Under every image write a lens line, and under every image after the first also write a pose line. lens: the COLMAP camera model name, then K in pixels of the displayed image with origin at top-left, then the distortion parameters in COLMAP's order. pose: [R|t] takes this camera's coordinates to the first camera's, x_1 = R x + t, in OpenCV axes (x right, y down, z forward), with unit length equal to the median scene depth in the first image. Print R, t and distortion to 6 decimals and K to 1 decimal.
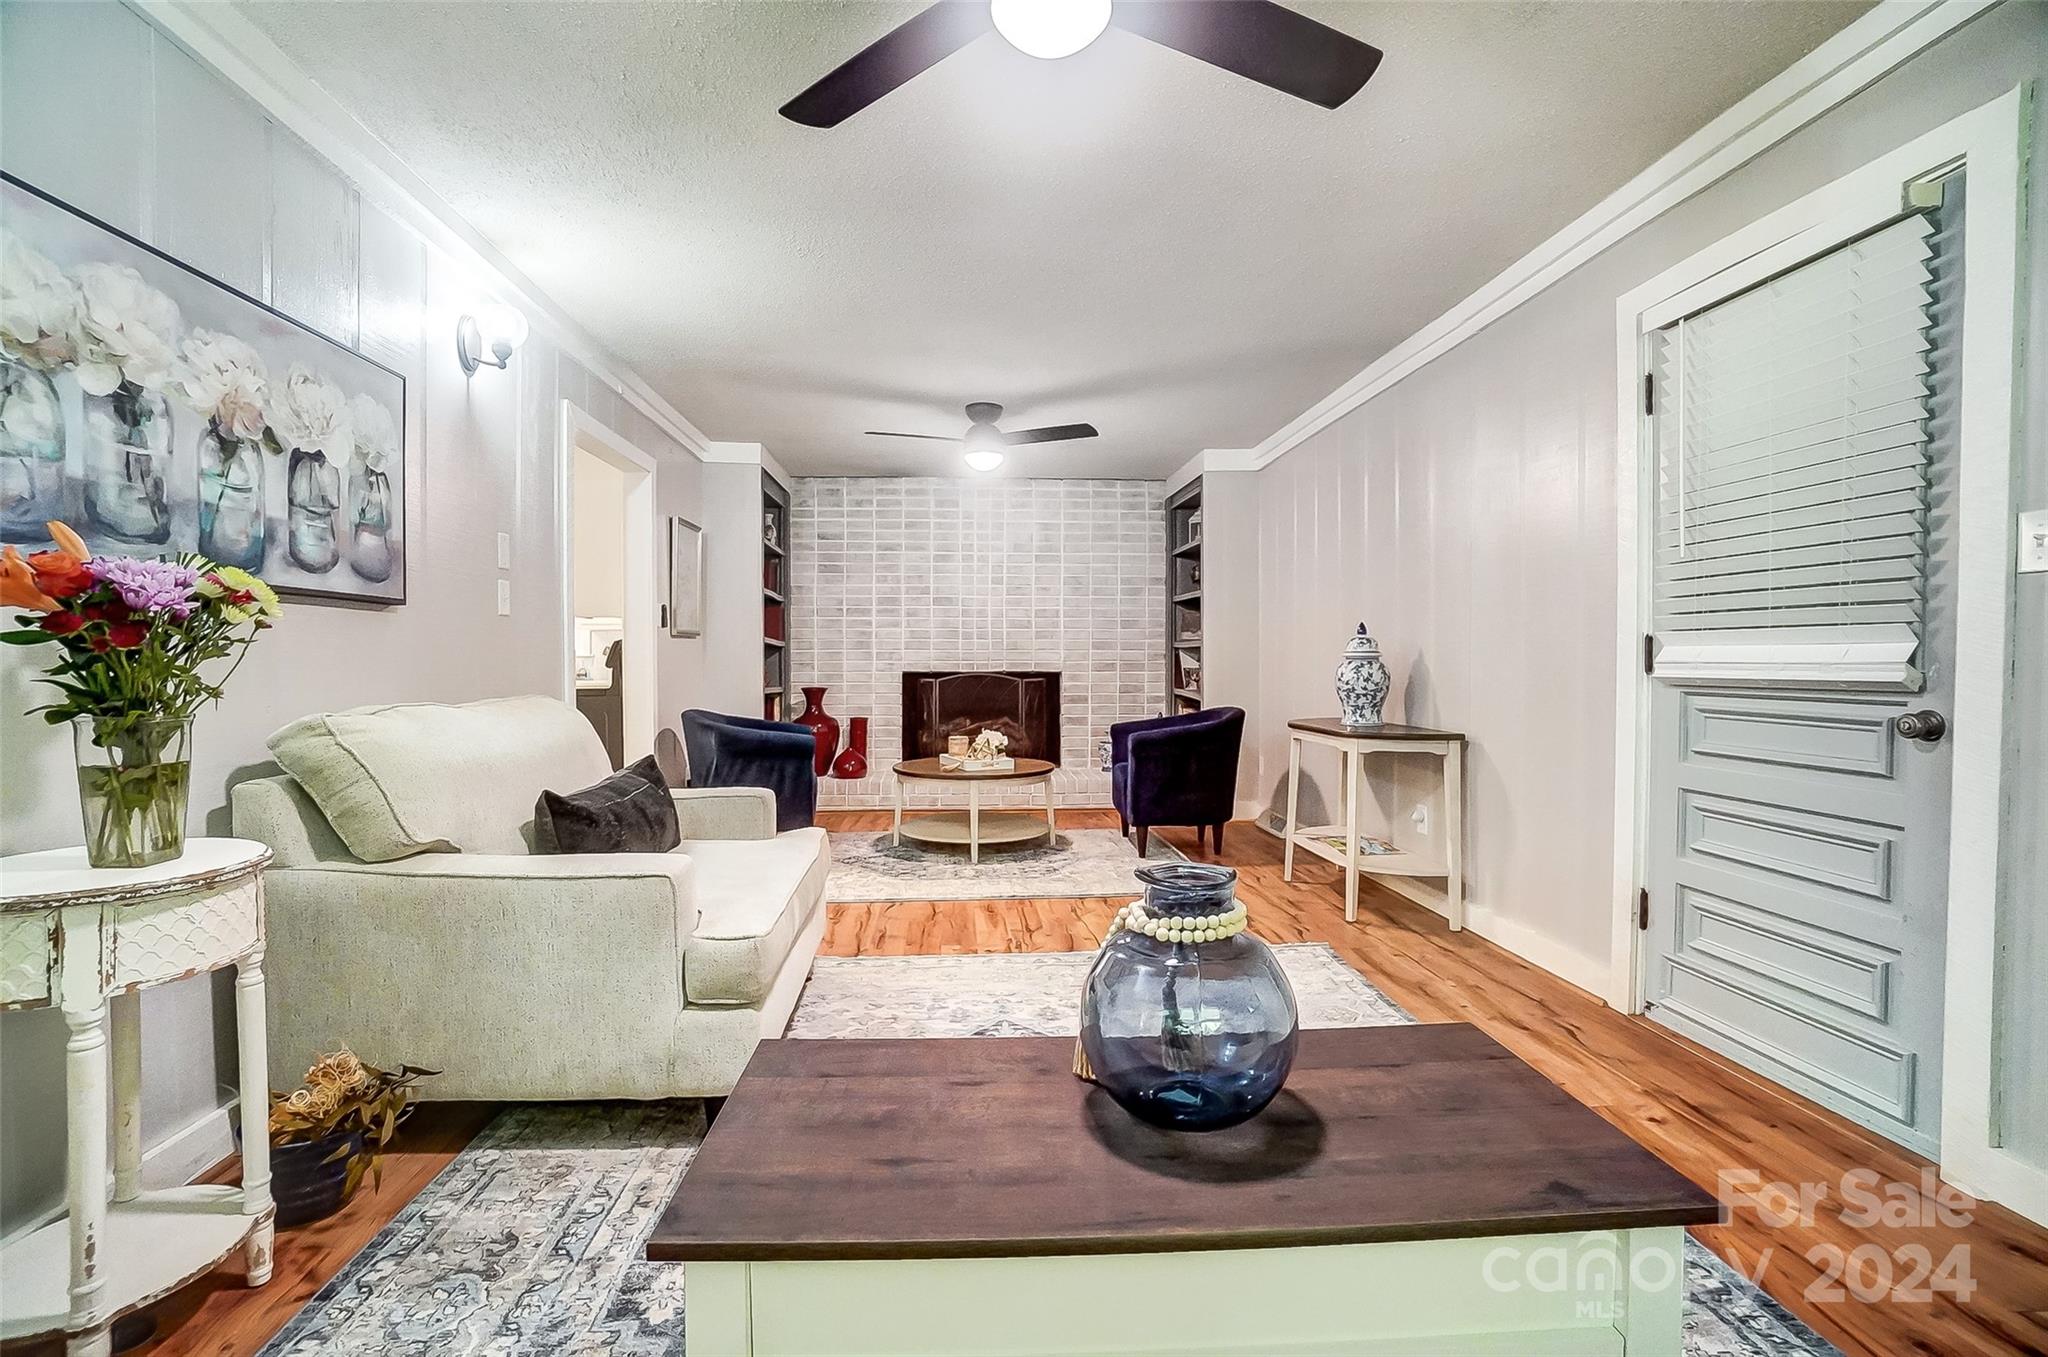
lens RADIAL K [[915.5, 0, 1015.7], [0, 915.5, 678.4], [0, 0, 1]] dist [-0.071307, 0.024527]
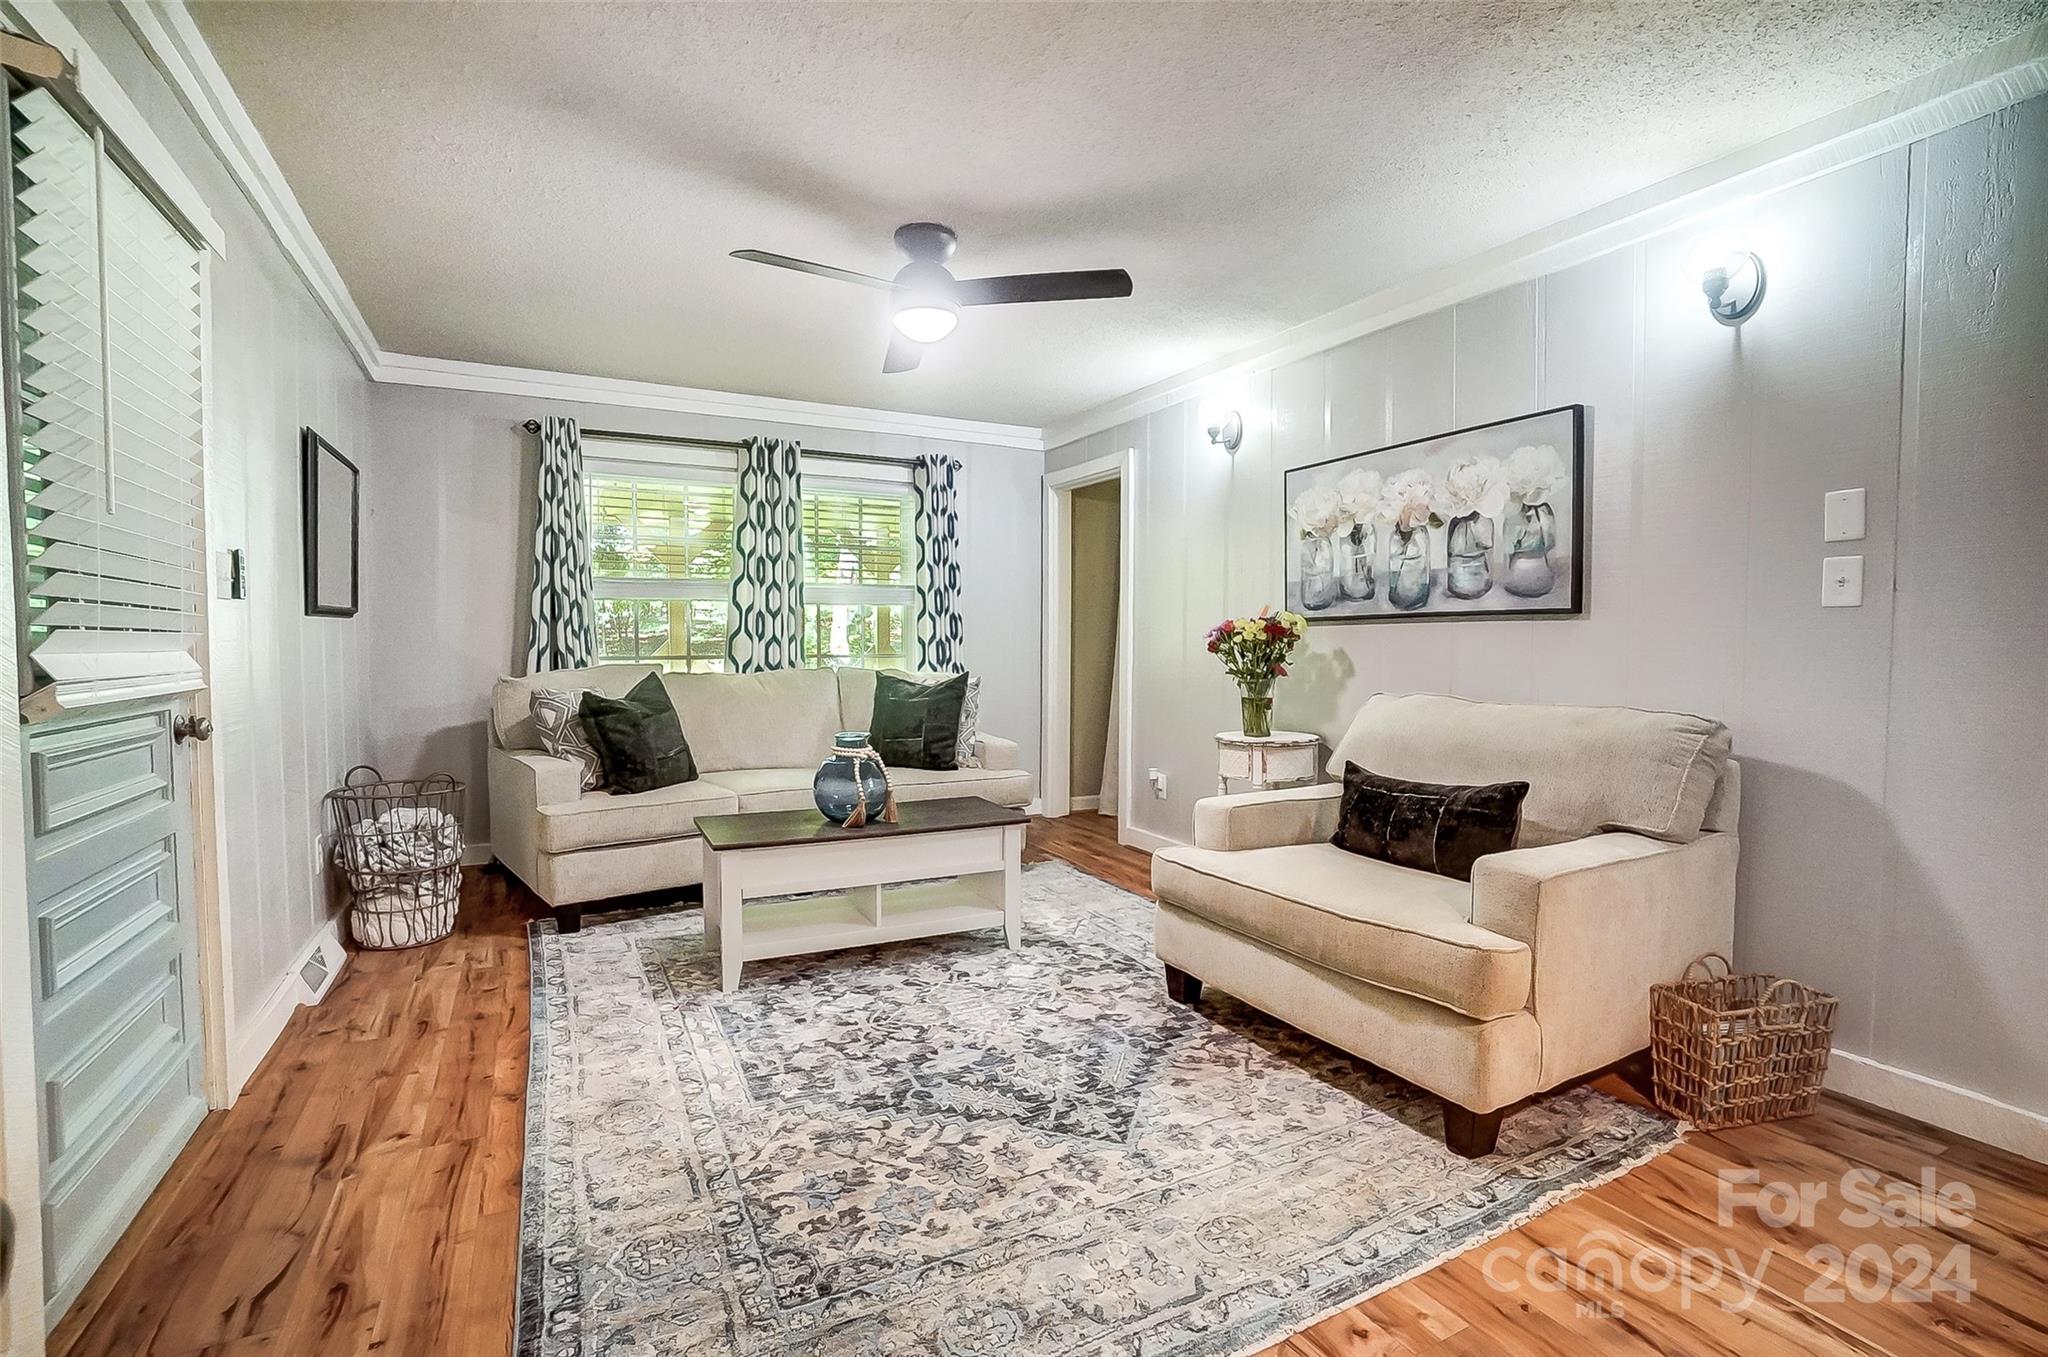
lens RADIAL K [[915.5, 0, 1015.7], [0, 915.5, 678.4], [0, 0, 1]] dist [-0.071307, 0.024527]
pose [[-0.918011, 0.015535, -0.396250, 0.286558], [-0.008715, 0.998201, 0.059326, -0.045002], [0.396459, 0.057915, -0.916224, 1.287132]]
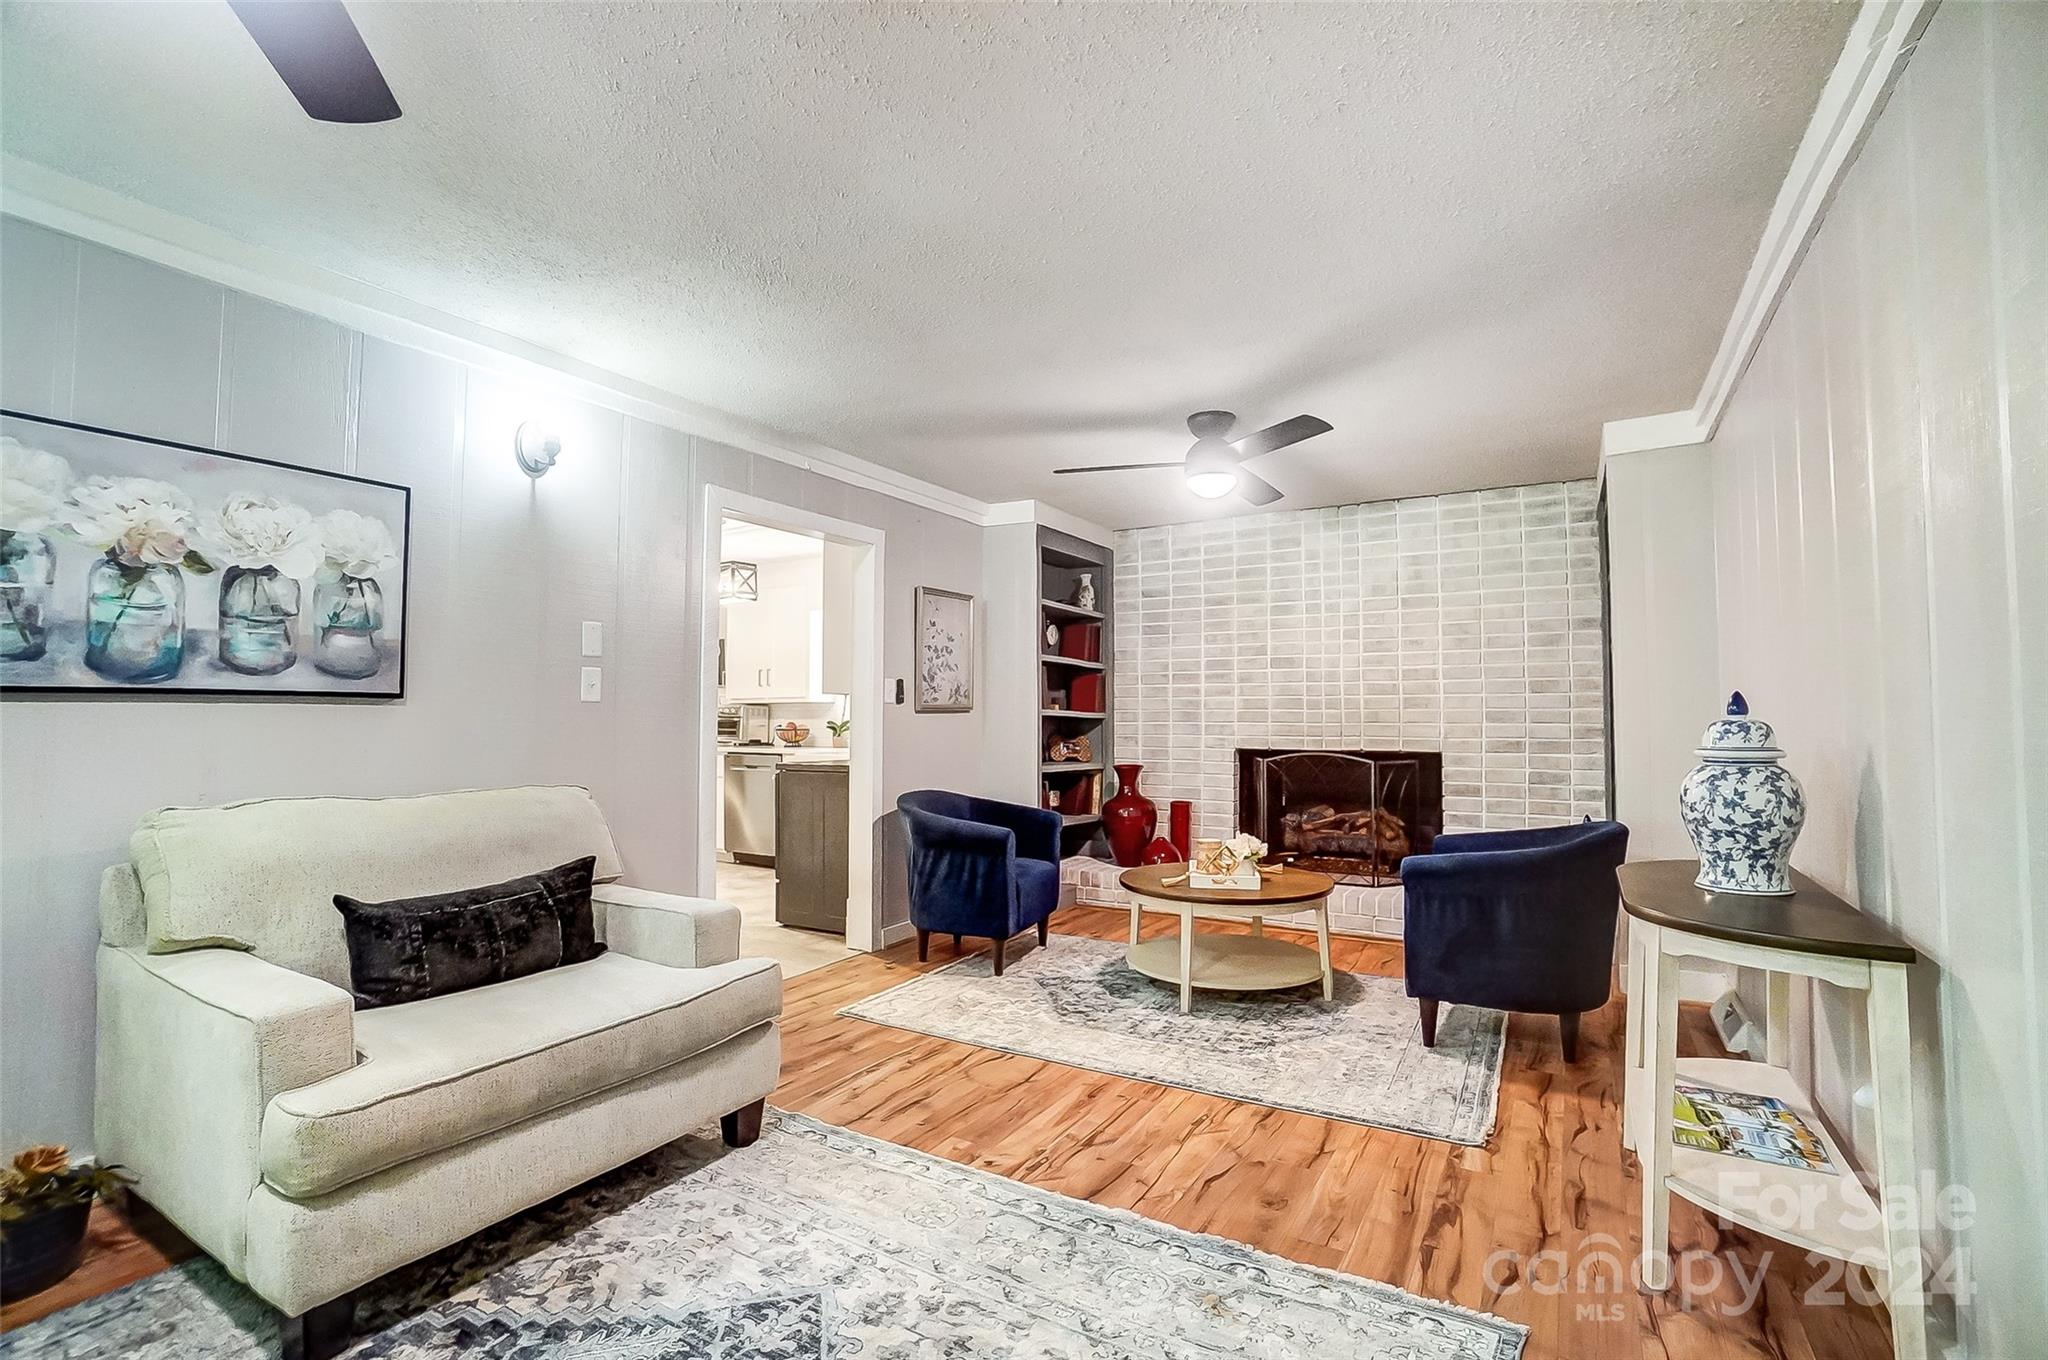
lens RADIAL K [[915.5, 0, 1015.7], [0, 915.5, 679.9], [0, 0, 1]] dist [-0.071307, 0.024527]
pose [[0.813543, -0.022149, -0.581083, 0.399117], [-0.013559, 0.998280, -0.057035, -0.039335], [0.581347, 0.054280, 0.811843, 0.410871]]
